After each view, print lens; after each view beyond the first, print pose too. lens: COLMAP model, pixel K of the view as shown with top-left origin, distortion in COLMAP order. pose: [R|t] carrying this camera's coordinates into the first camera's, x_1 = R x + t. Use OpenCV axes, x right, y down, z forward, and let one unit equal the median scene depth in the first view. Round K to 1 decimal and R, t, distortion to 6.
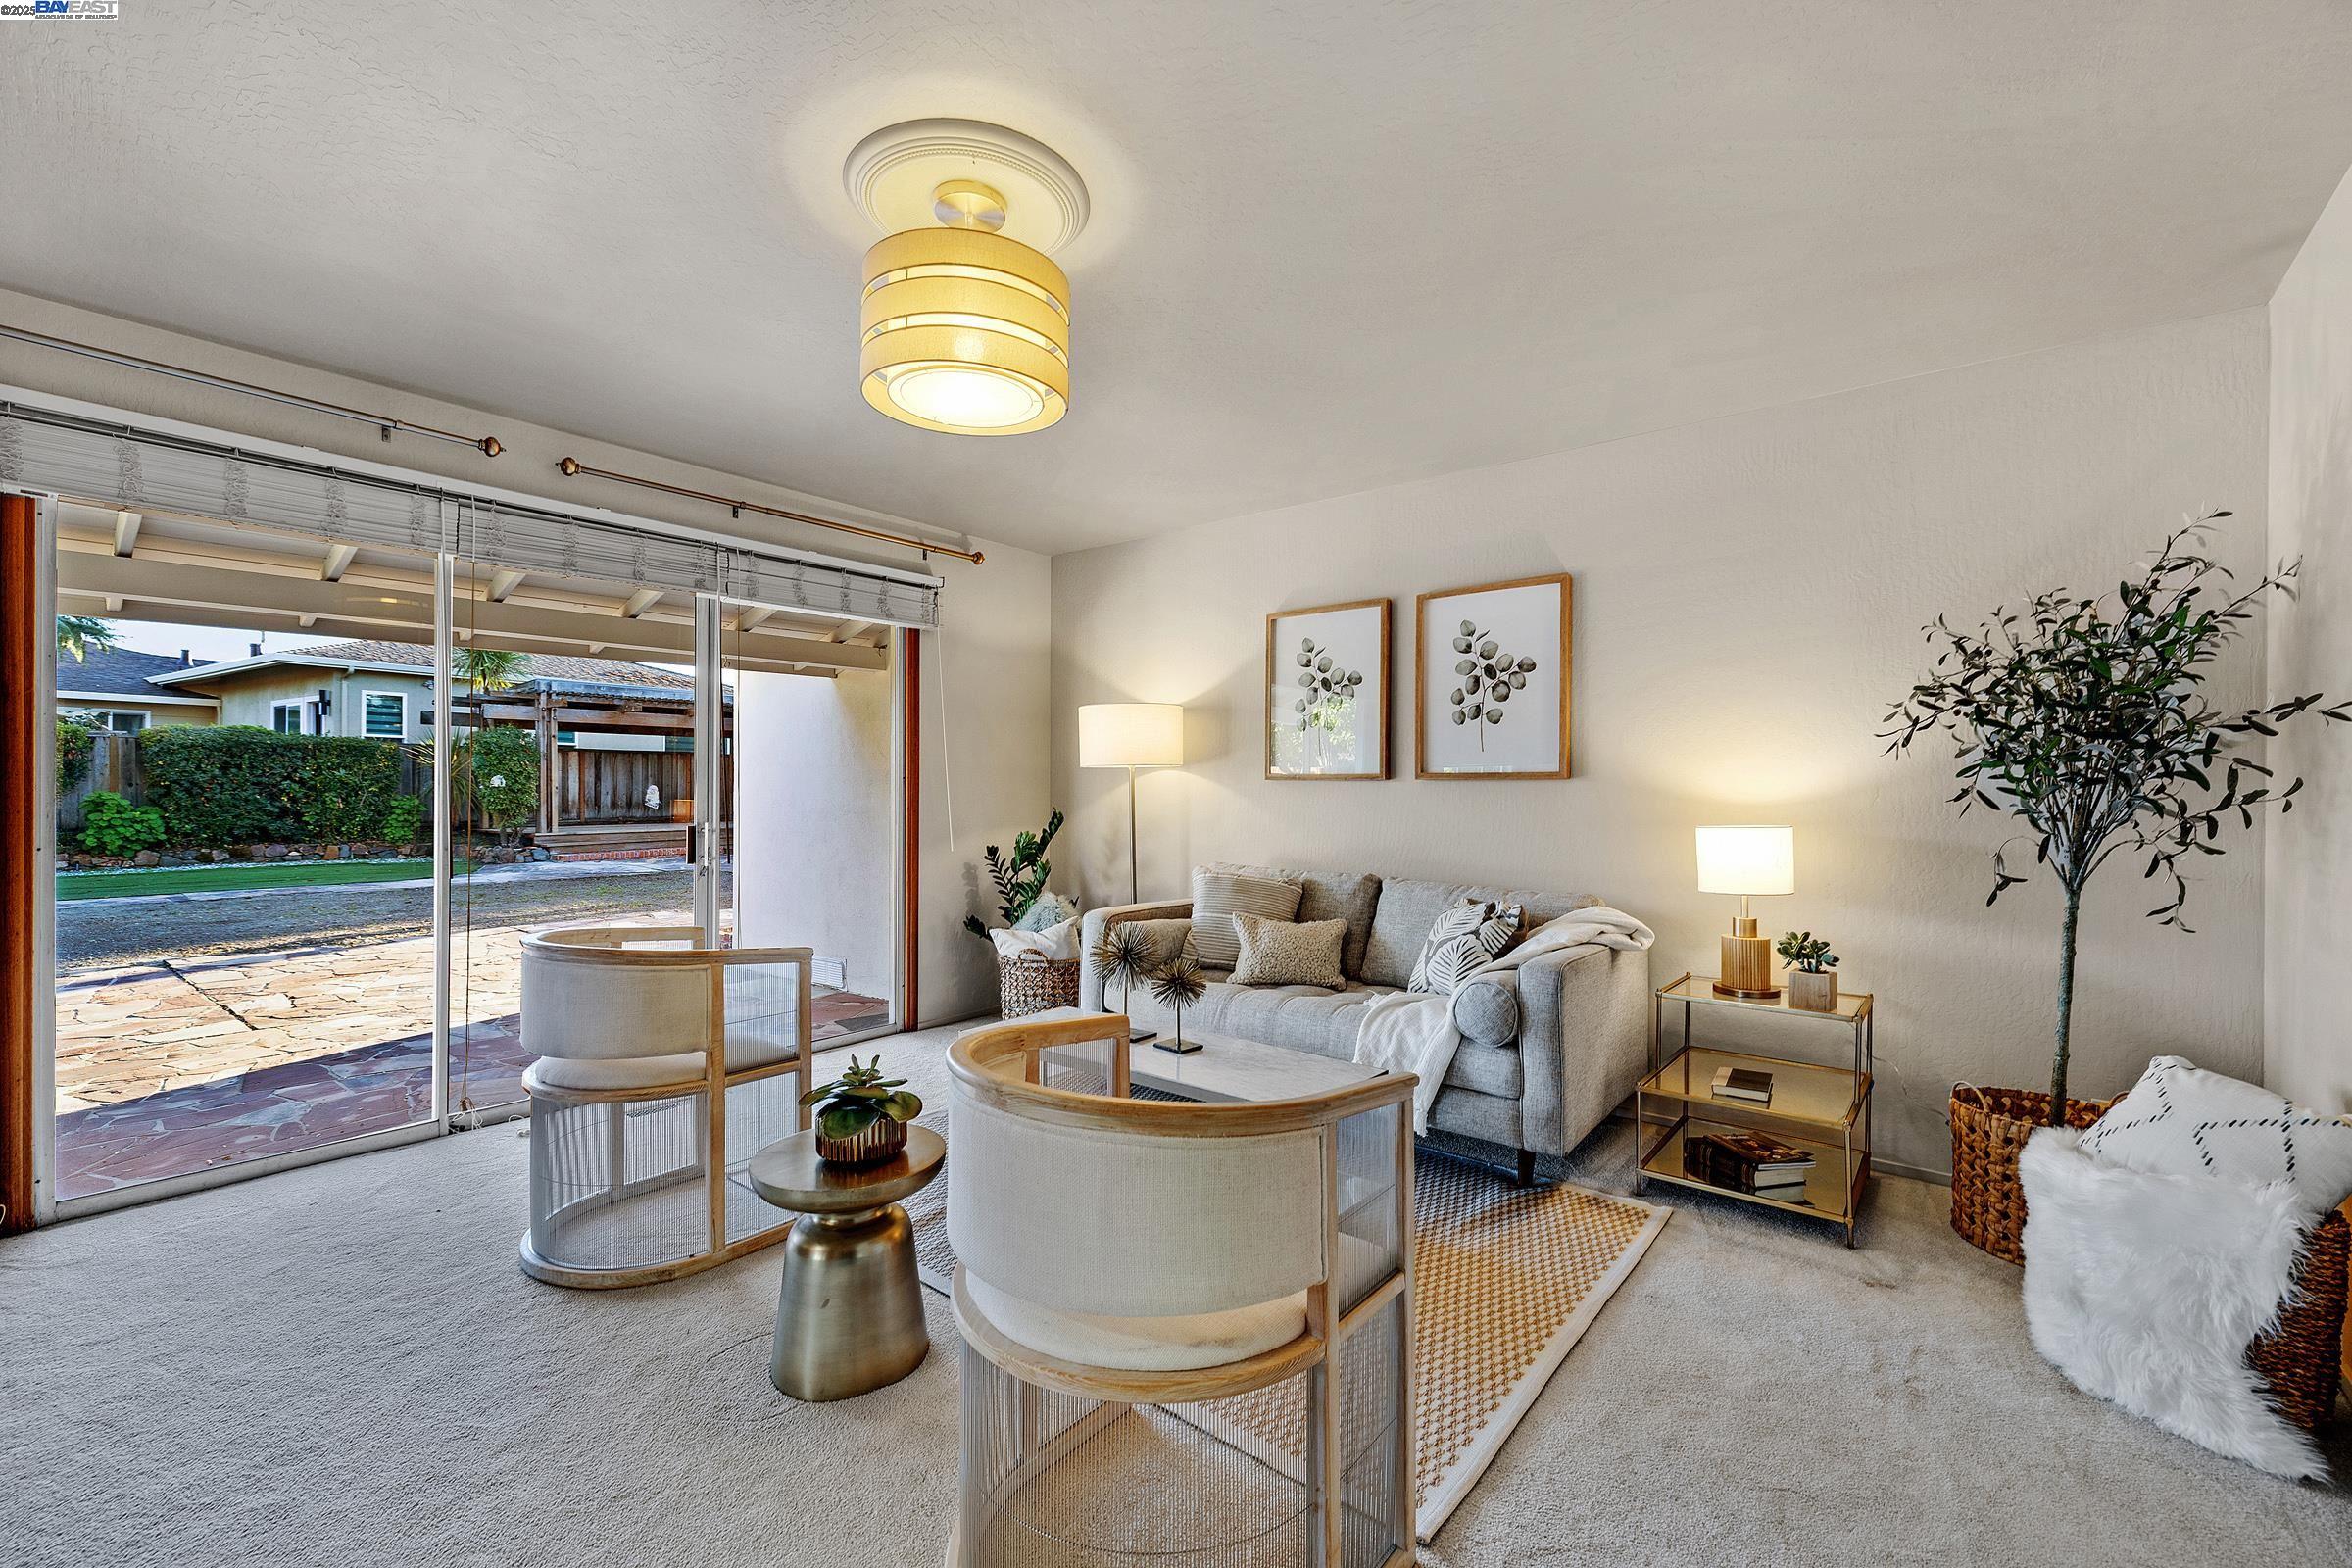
lens RADIAL K [[978.3, 0, 1167.3], [0, 978.3, 786.2], [0, 0, 1]] dist [-0.000675, 0.000064]
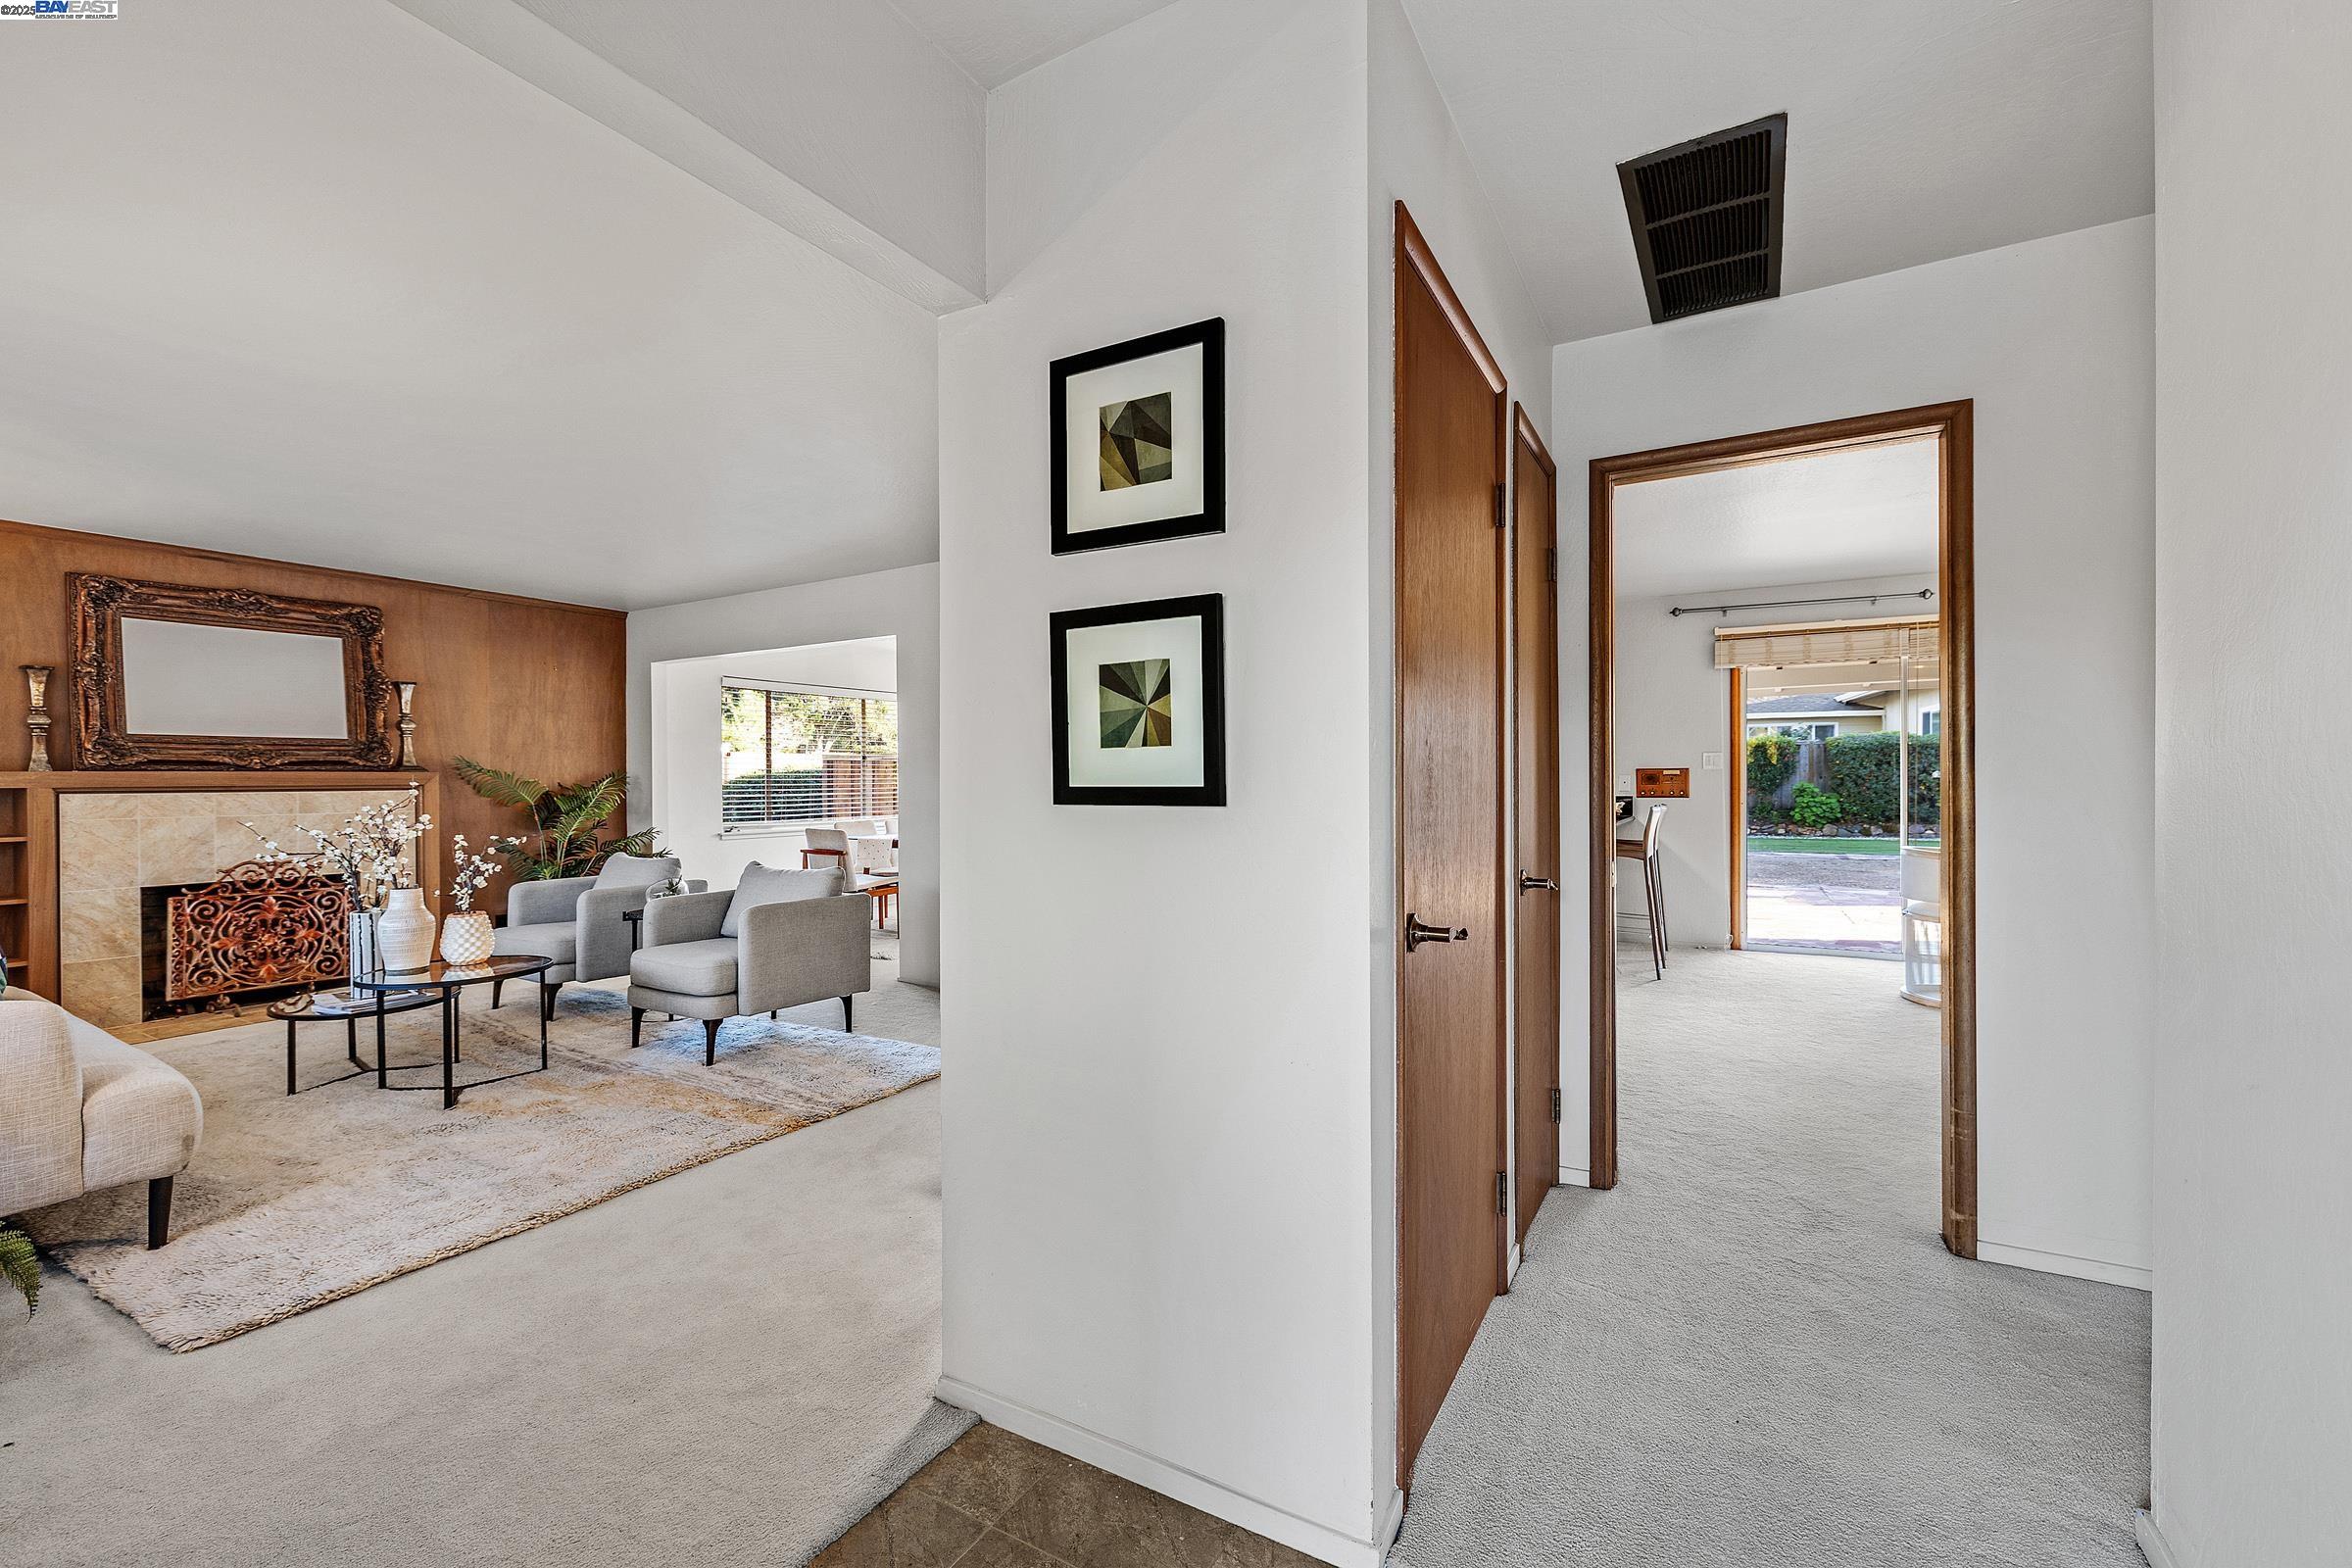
lens RADIAL K [[978.3, 0, 1170.4], [0, 978.3, 792.0], [0, 0, 1]] dist [-0.000675, 0.000064]
pose [[0.154285, 0.005895, -0.988009, 0.205629], [0.008514, 0.999937, 0.007295, 0.000825], [0.987990, -0.009537, 0.154225, -0.157971]]
